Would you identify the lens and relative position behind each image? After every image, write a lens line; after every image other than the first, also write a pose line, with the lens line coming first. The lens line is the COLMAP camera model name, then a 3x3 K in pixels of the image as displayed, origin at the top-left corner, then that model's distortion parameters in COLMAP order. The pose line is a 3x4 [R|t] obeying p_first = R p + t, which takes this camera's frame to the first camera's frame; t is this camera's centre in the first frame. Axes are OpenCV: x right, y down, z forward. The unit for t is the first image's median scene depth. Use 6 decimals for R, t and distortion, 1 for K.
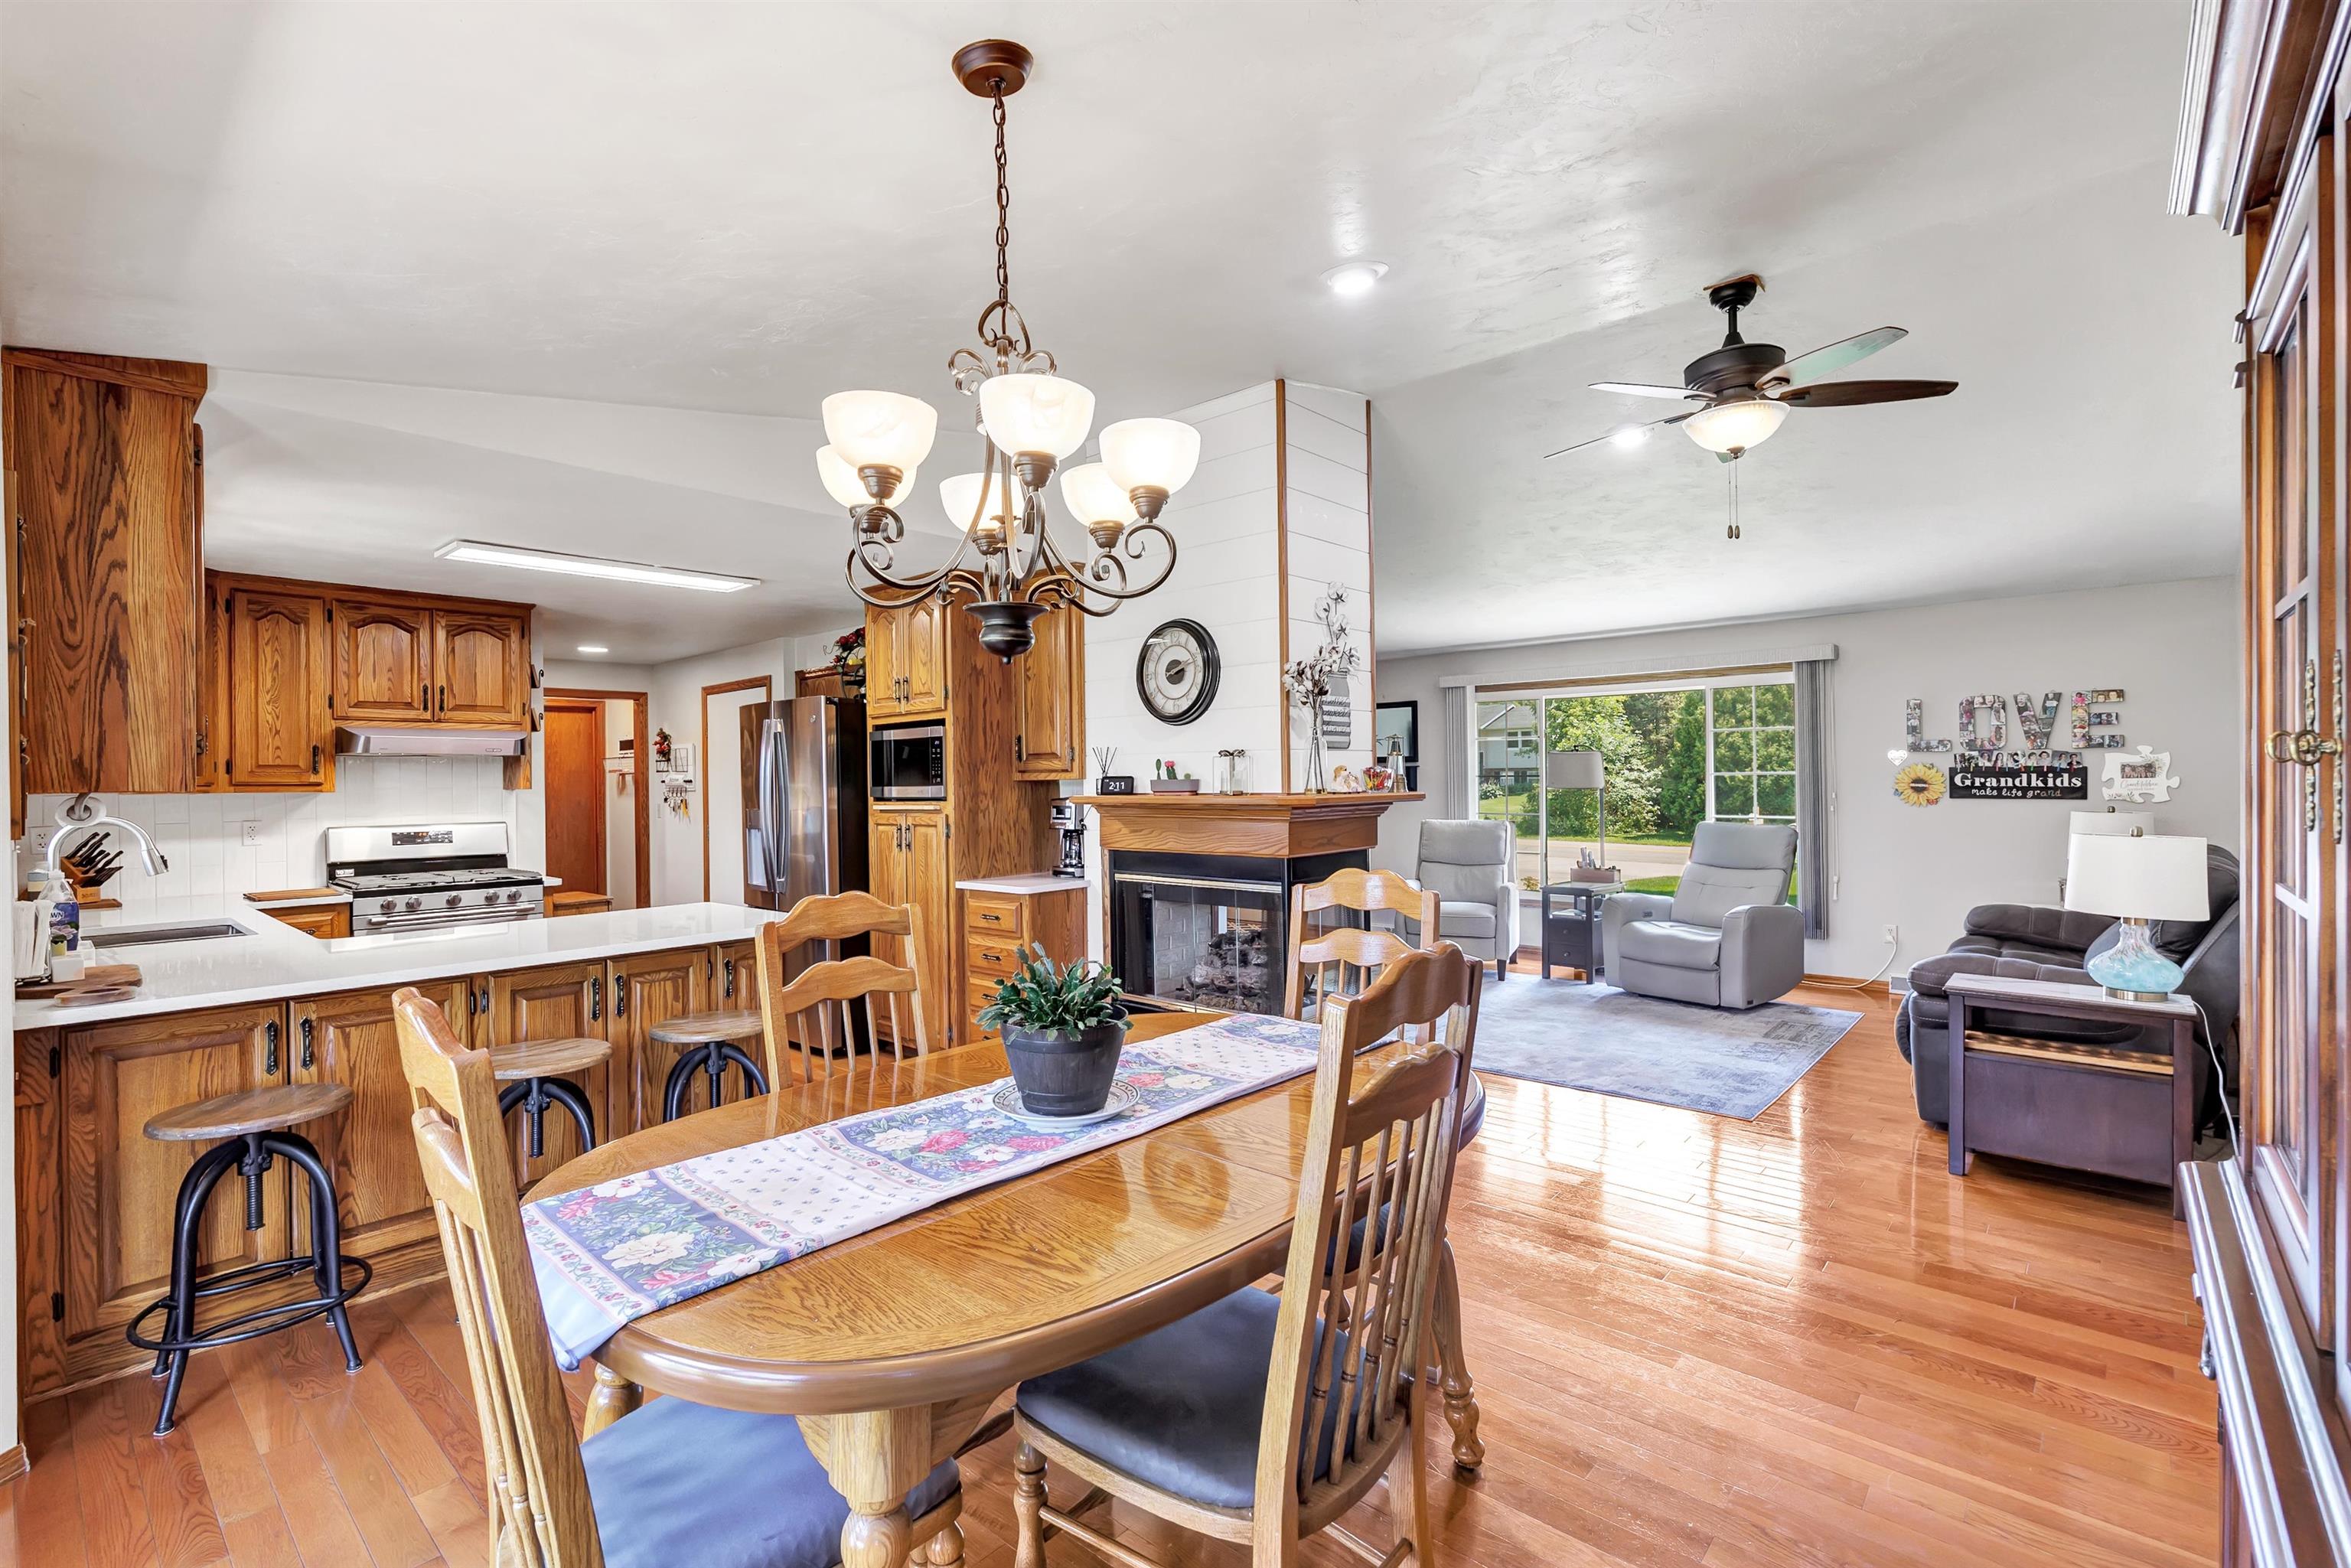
lens RADIAL K [[1010.3, 0, 1175.5], [0, 1010.3, 784.0], [0, 0, 1]] dist [-0.001313, -0.000189]
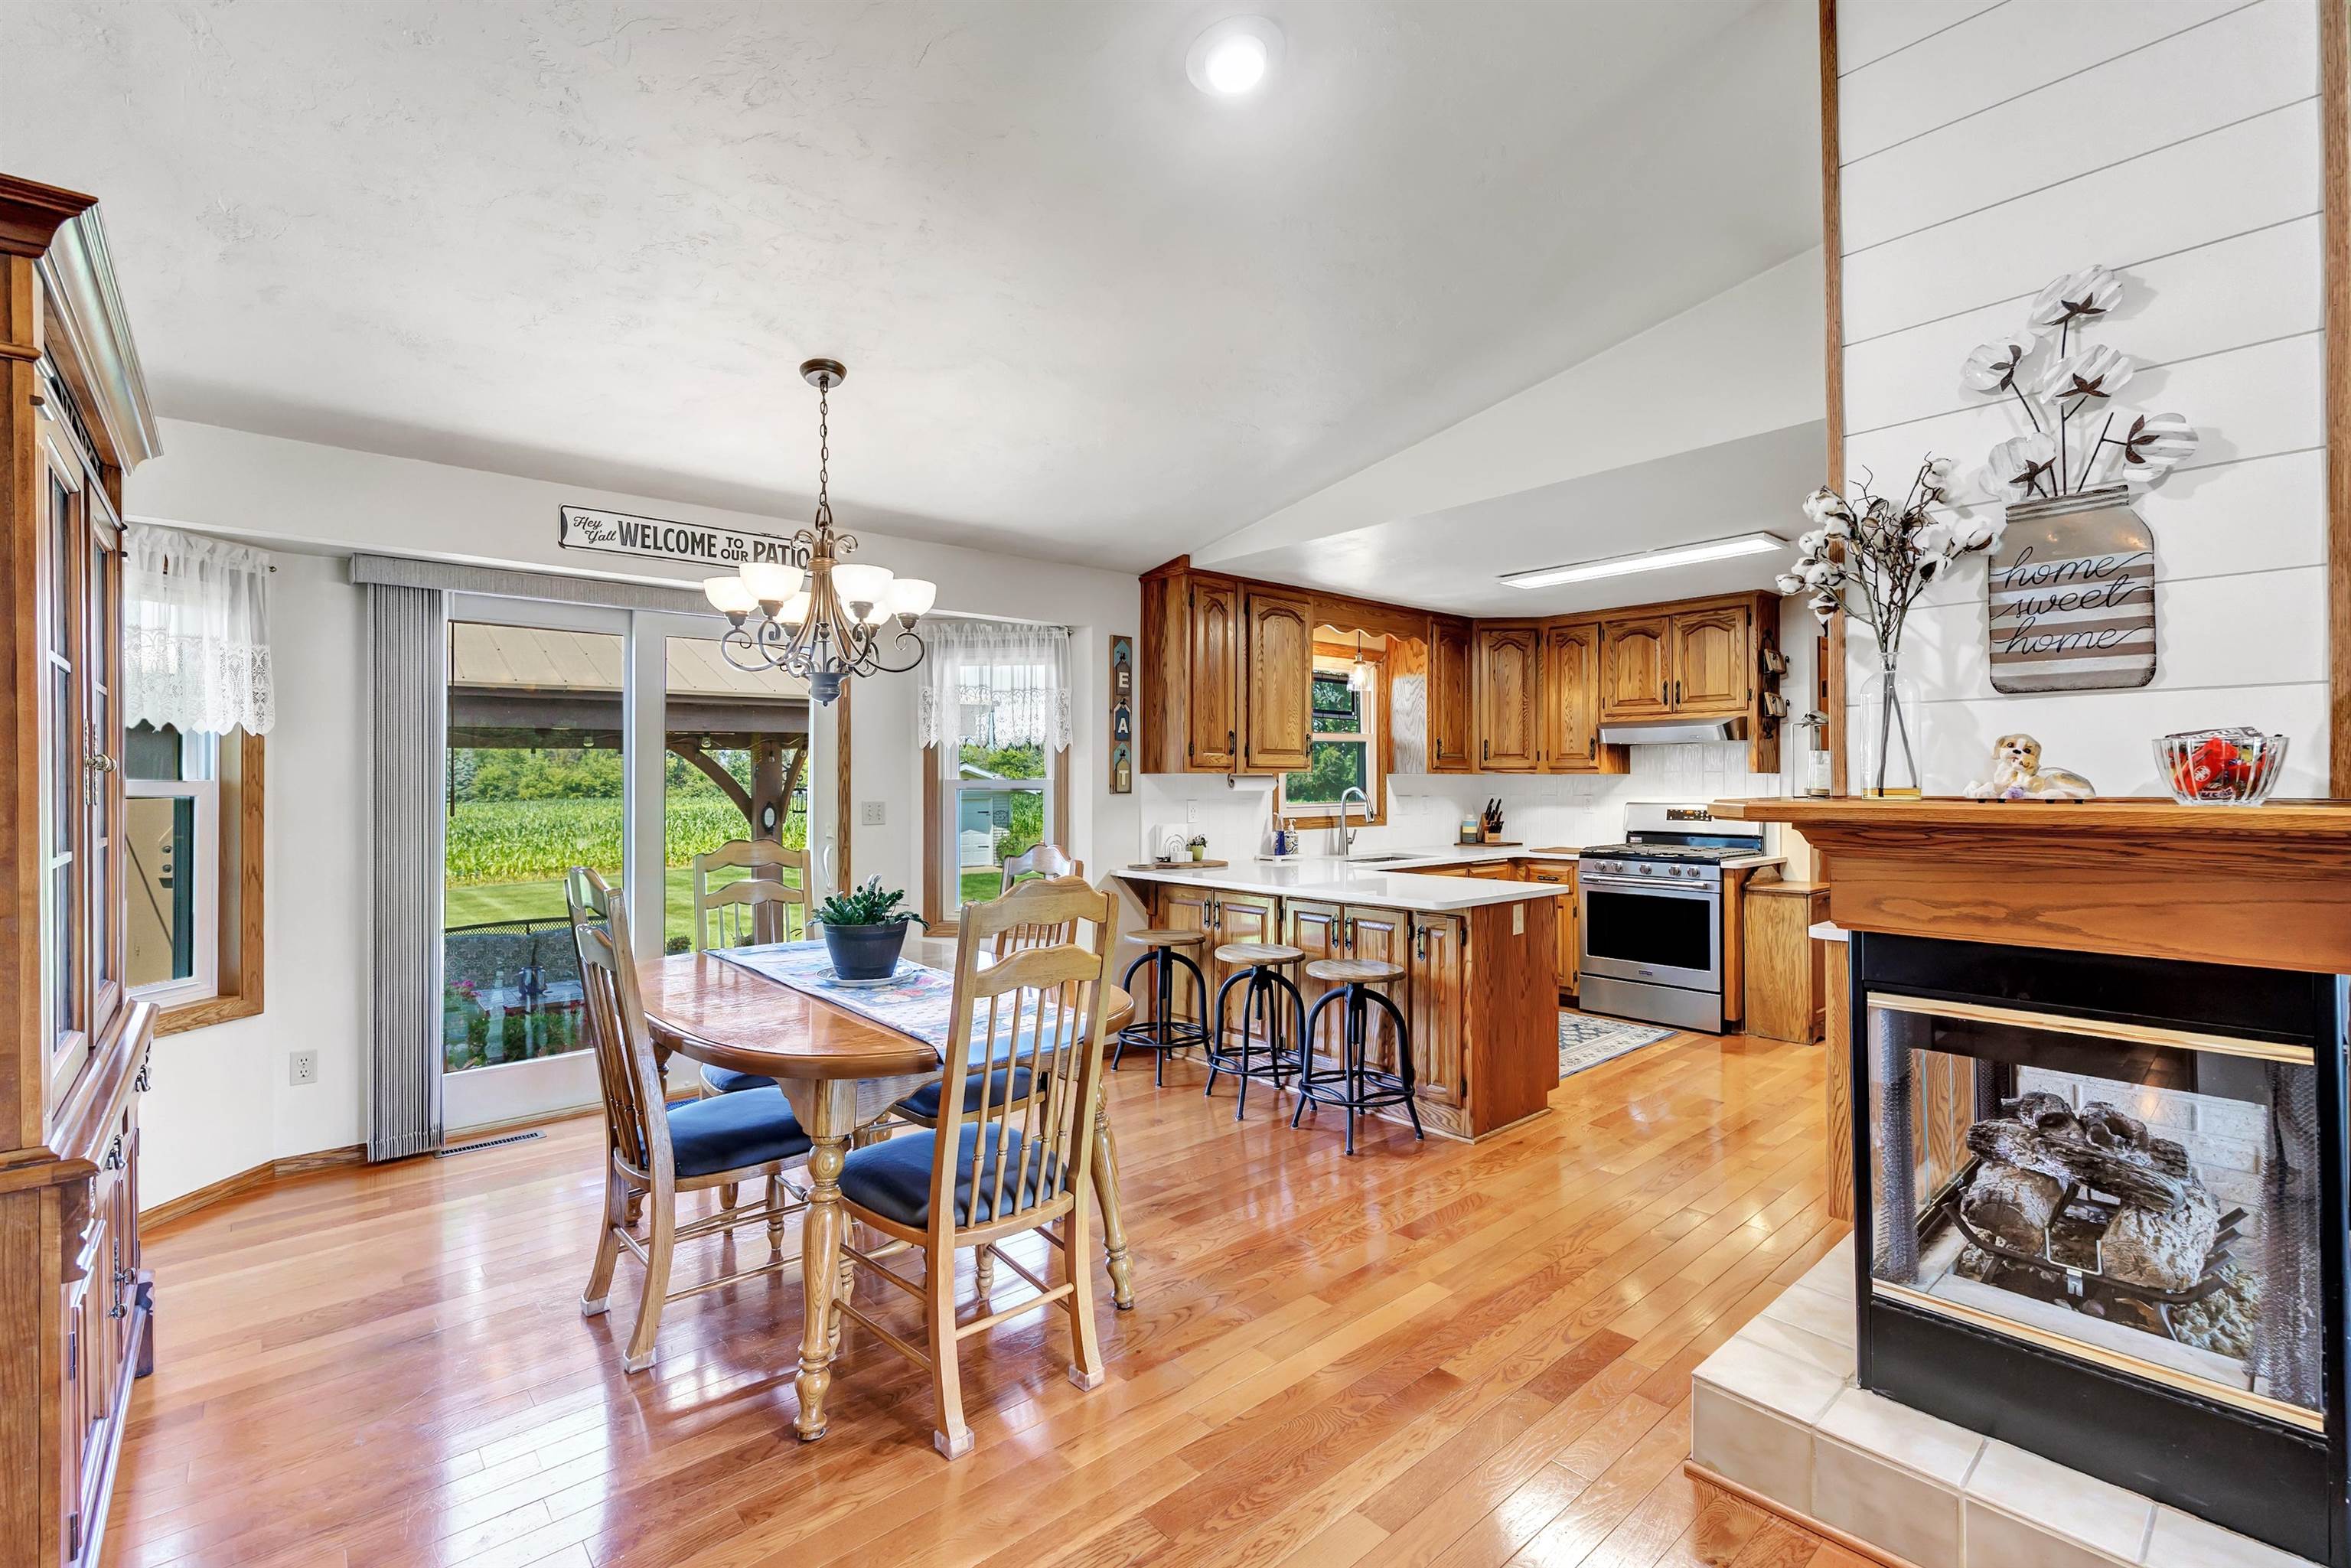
lens RADIAL K [[1036.9, 0, 1166.1], [0, 1036.9, 773.8], [0, 0, 1]] dist [0.002384, 0.000126]
pose [[-0.107549, 0.008240, -0.994166, 0.439491], [0.002911, 0.999964, 0.007973, -0.003847], [0.994196, -0.002036, -0.107569, 0.500722]]
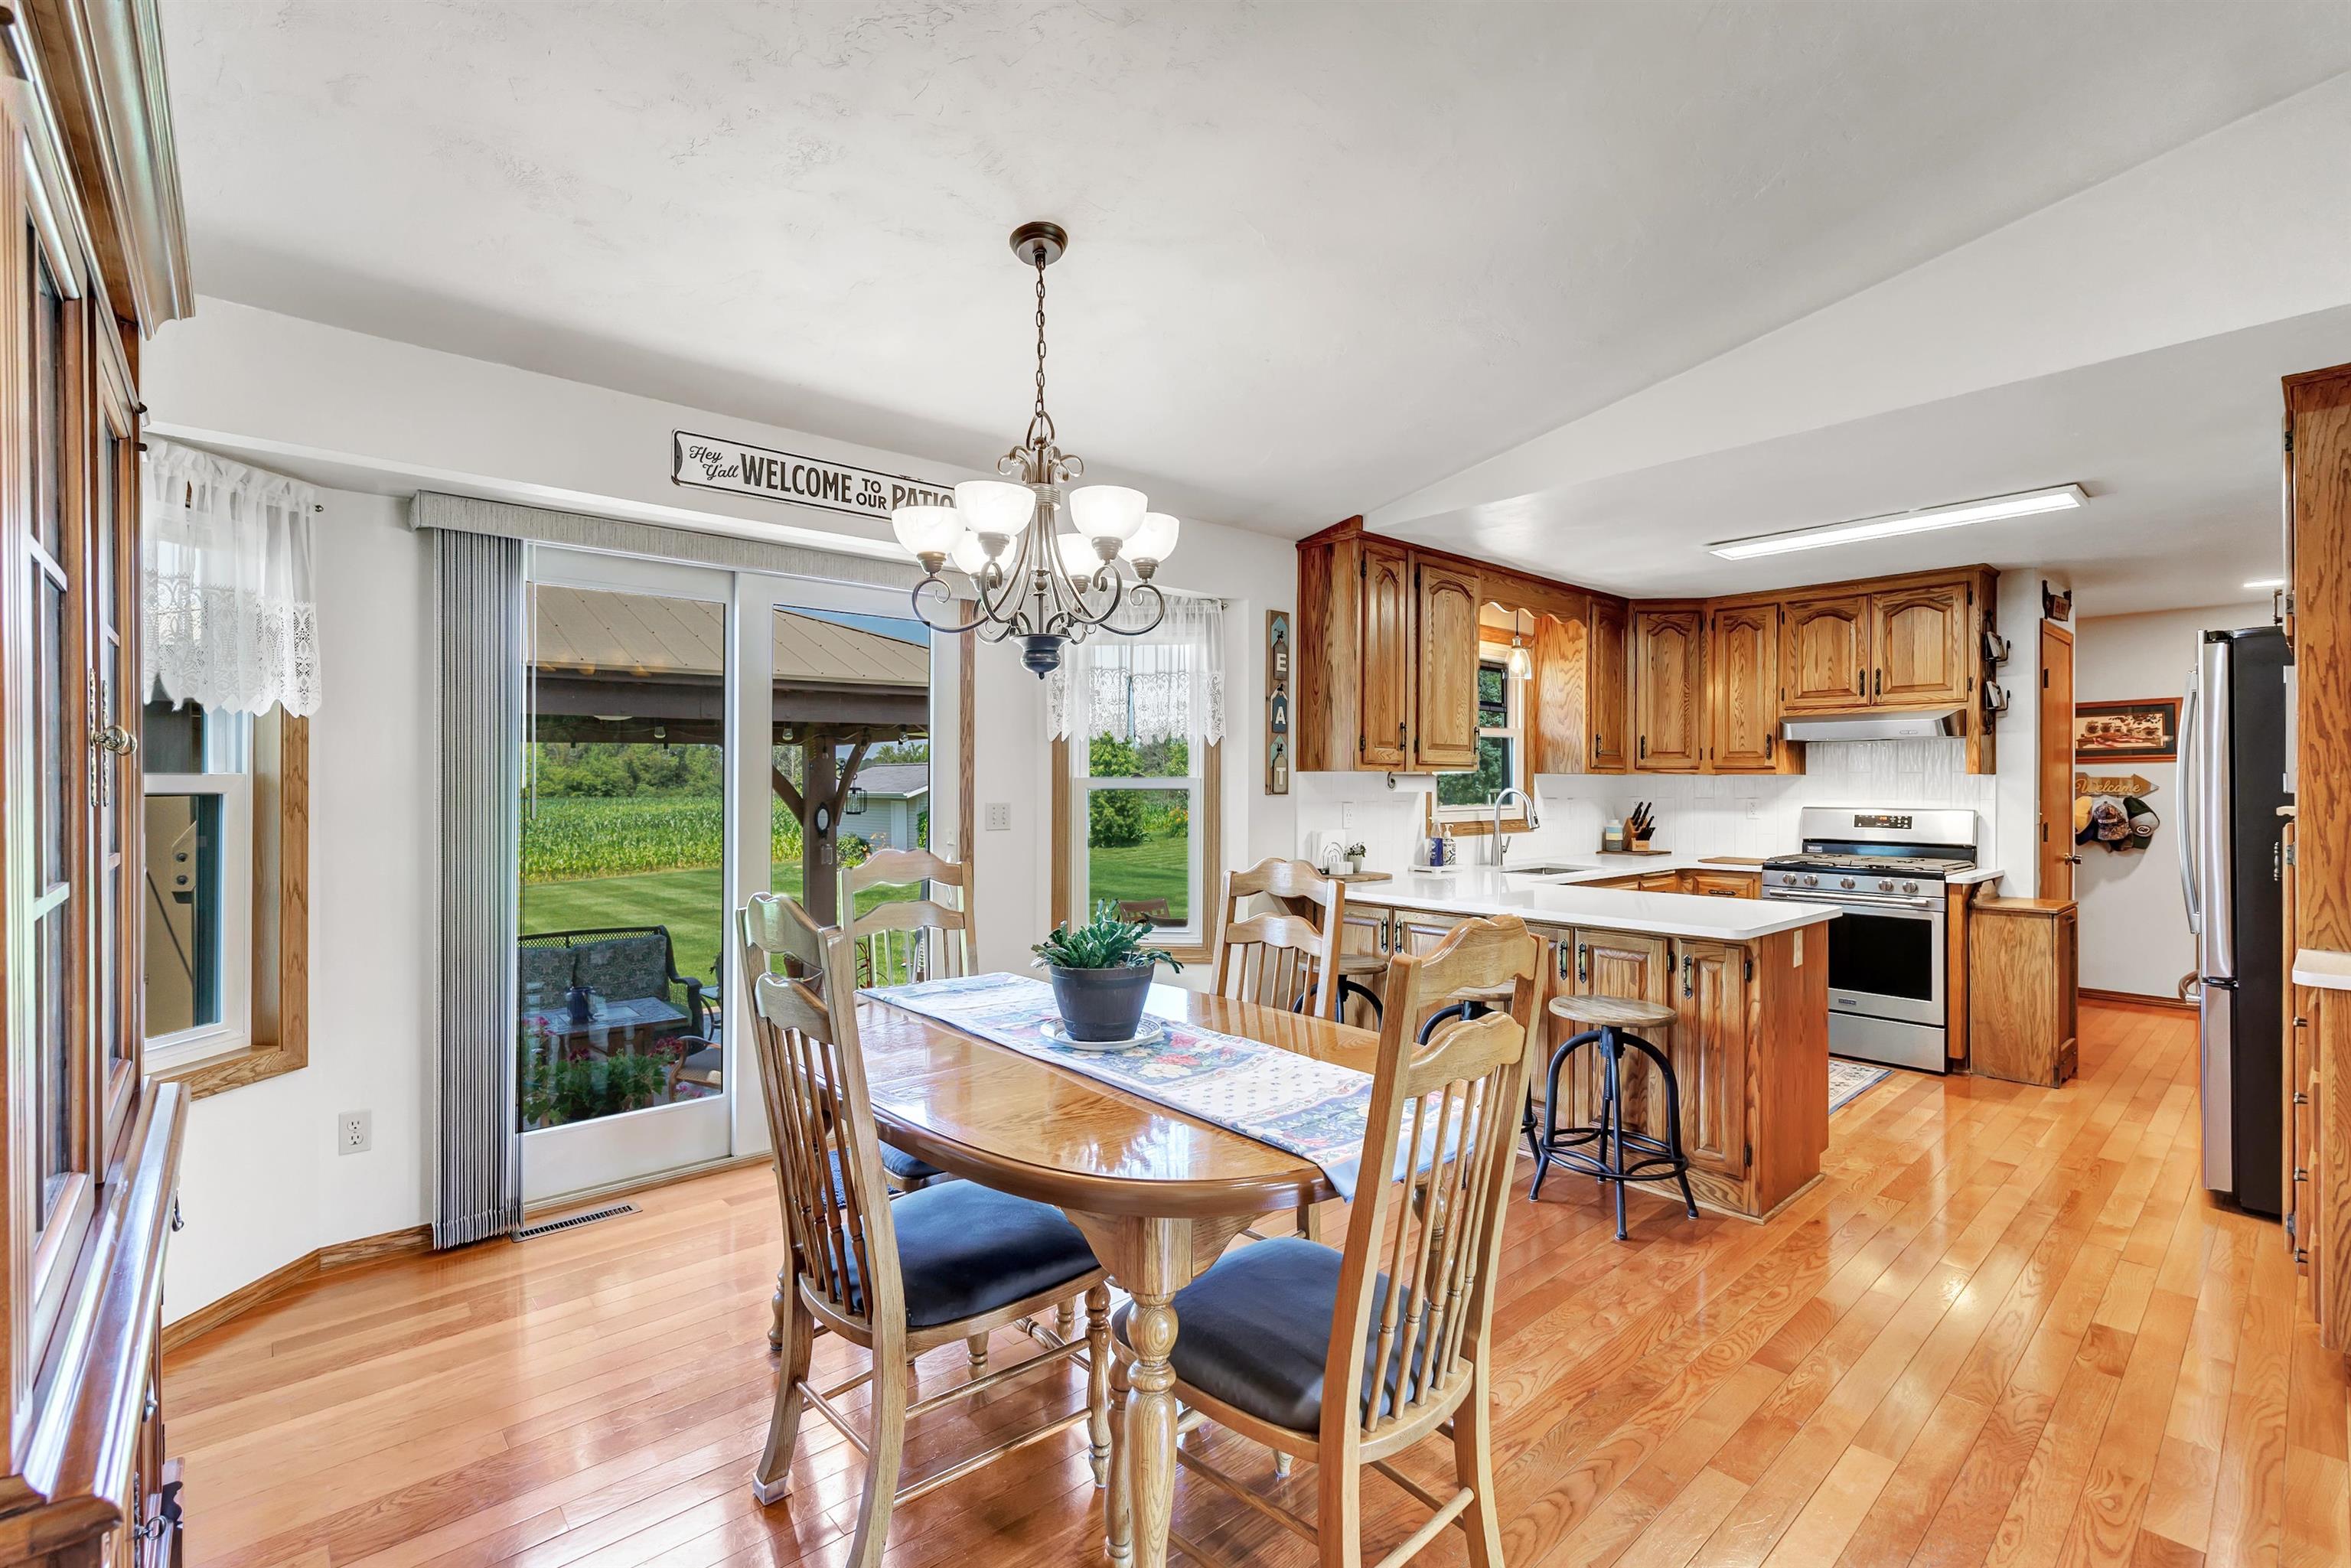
lens RADIAL K [[1027.4, 0, 1132.8], [0, 1027.4, 779.4], [0, 0, 1]] dist [0.001220, 0.000501]
pose [[-0.116591, 0.011846, -0.993109, 0.326081], [-0.000717, 0.999928, 0.012011, -0.000321], [0.993180, 0.002113, -0.116575, 0.352216]]
